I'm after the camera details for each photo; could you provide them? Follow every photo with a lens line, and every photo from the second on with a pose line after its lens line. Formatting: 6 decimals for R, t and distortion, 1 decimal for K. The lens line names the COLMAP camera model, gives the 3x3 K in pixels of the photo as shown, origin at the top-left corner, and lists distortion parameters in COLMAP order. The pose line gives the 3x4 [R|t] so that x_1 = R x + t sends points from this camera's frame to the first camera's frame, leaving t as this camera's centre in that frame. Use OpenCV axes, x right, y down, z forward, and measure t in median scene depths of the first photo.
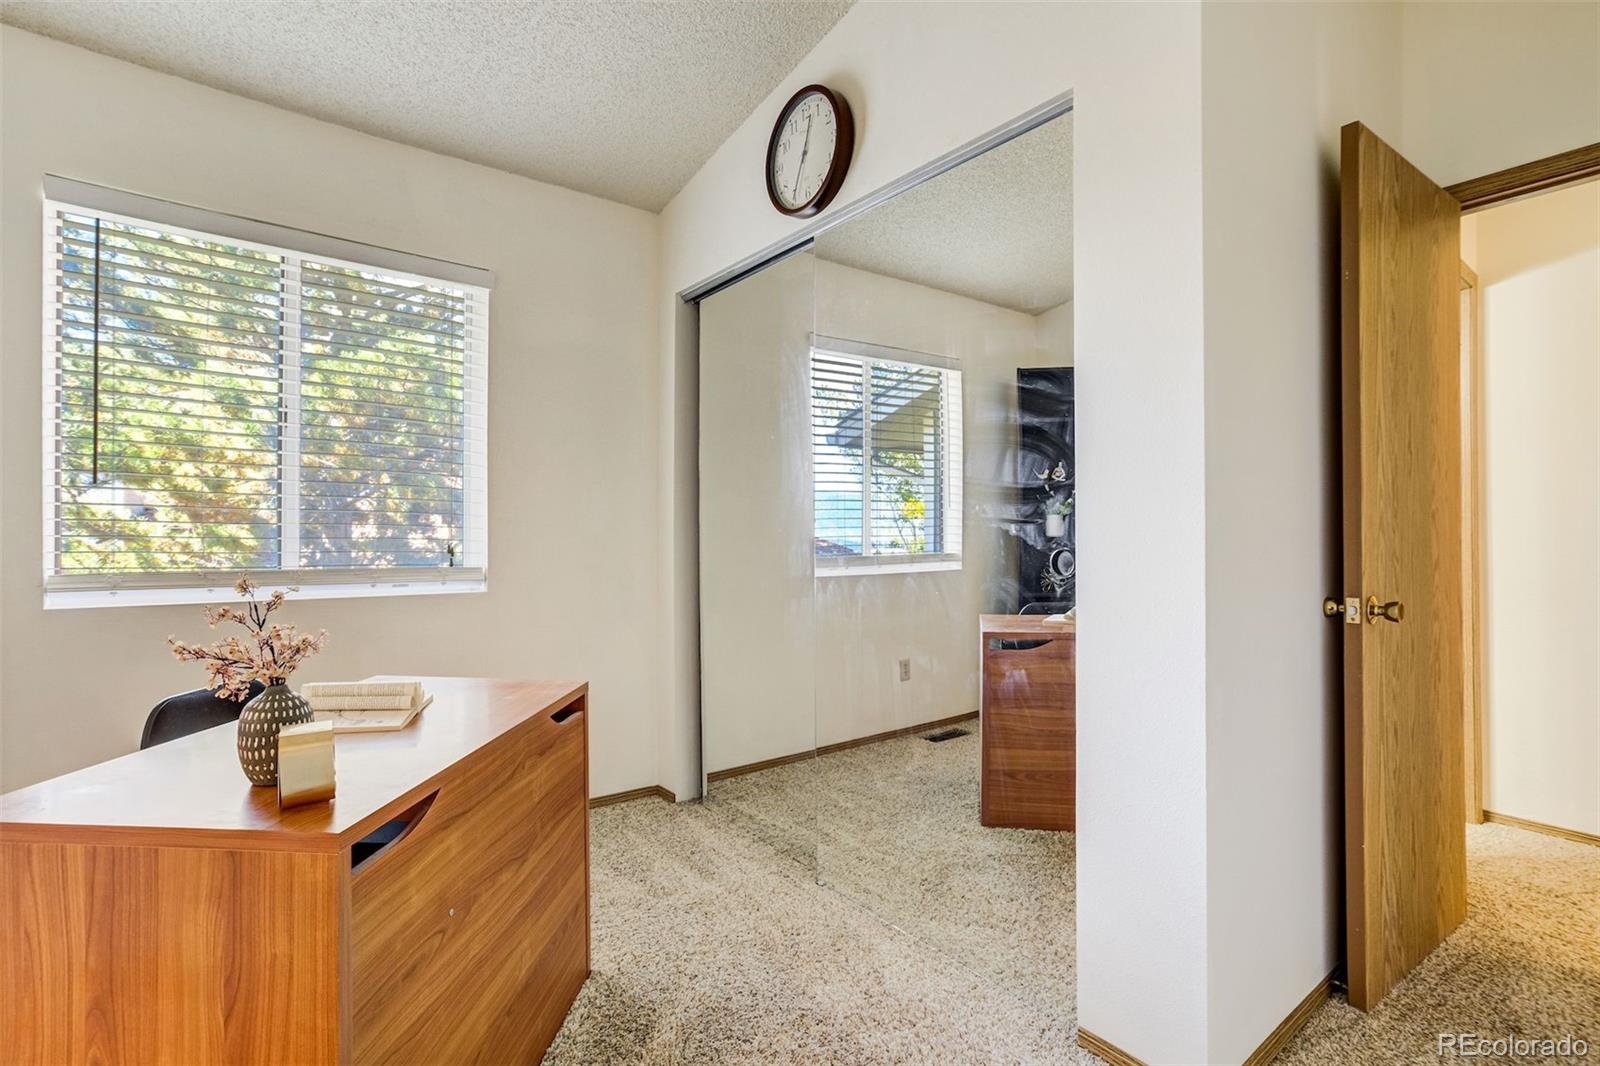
lens RADIAL K [[752.5, 0, 825.7], [0, 752.5, 527.6], [0, 0, 1]] dist [-0.064154, 0.039019]
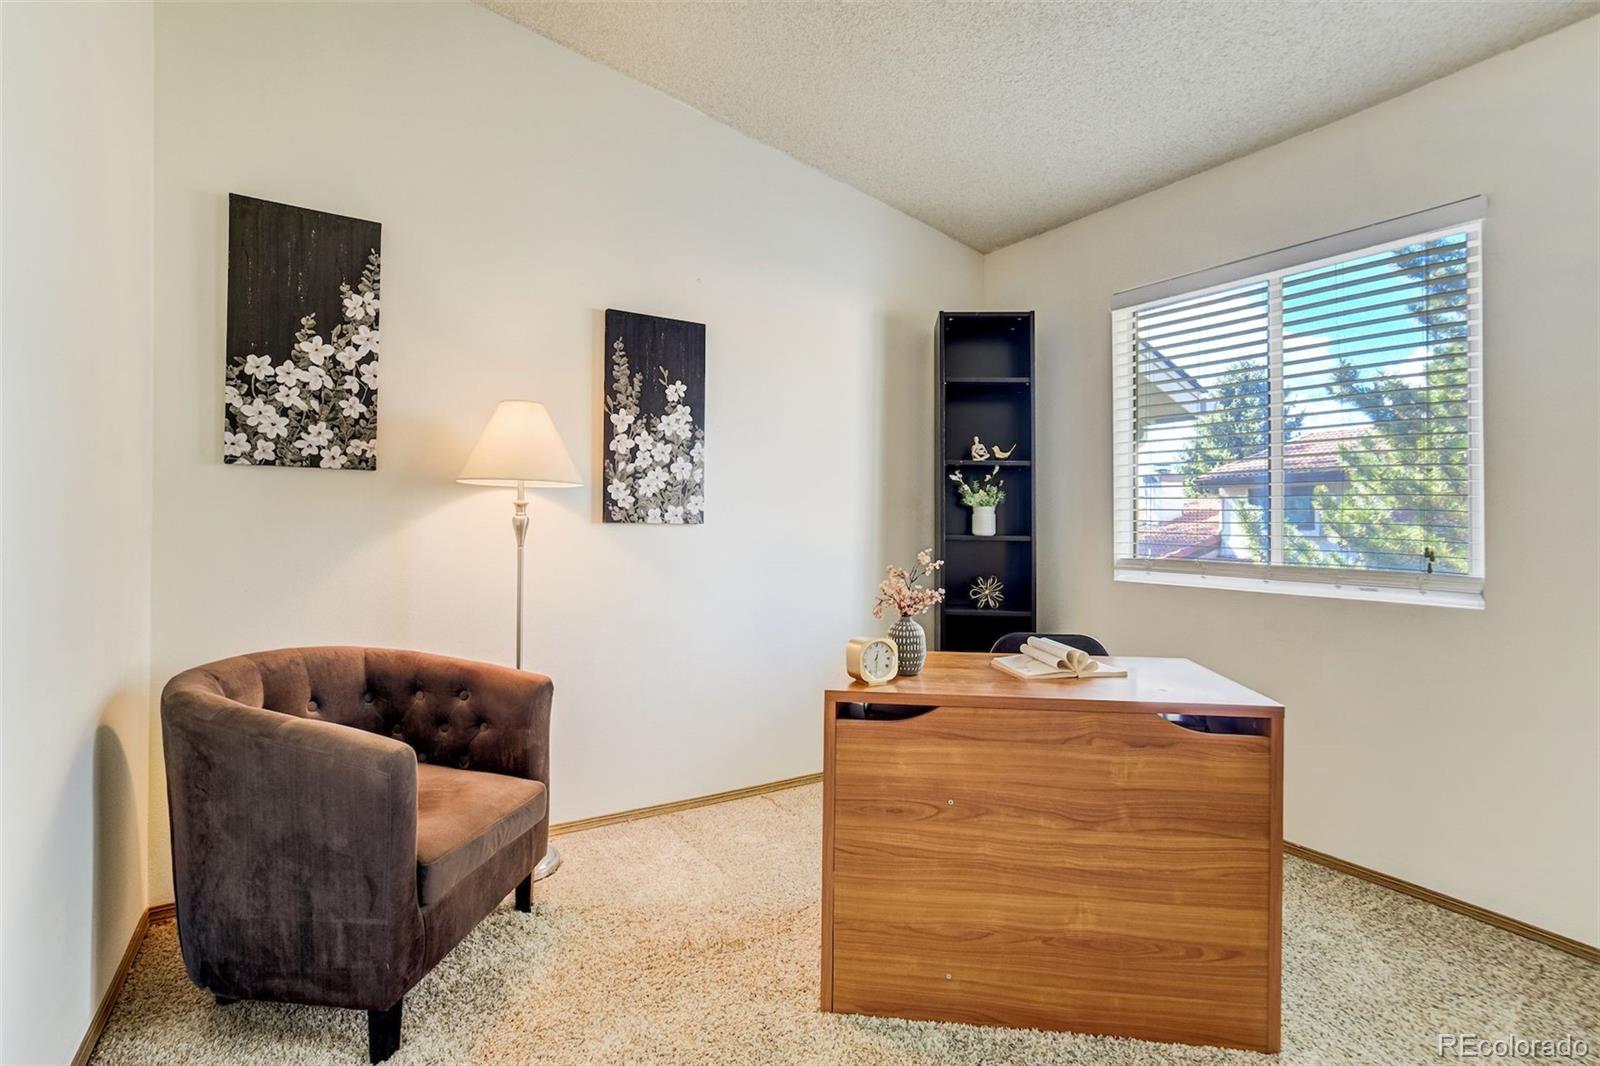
lens RADIAL K [[753.4, 0, 783.7], [0, 753.4, 525.9], [0, 0, 1]] dist [-0.035351, 0.025381]
pose [[-0.091607, 0.000060, -0.995795, 0.543921], [0.006753, 0.999977, -0.000561, -0.004152], [0.995772, -0.006776, -0.091605, 0.455572]]
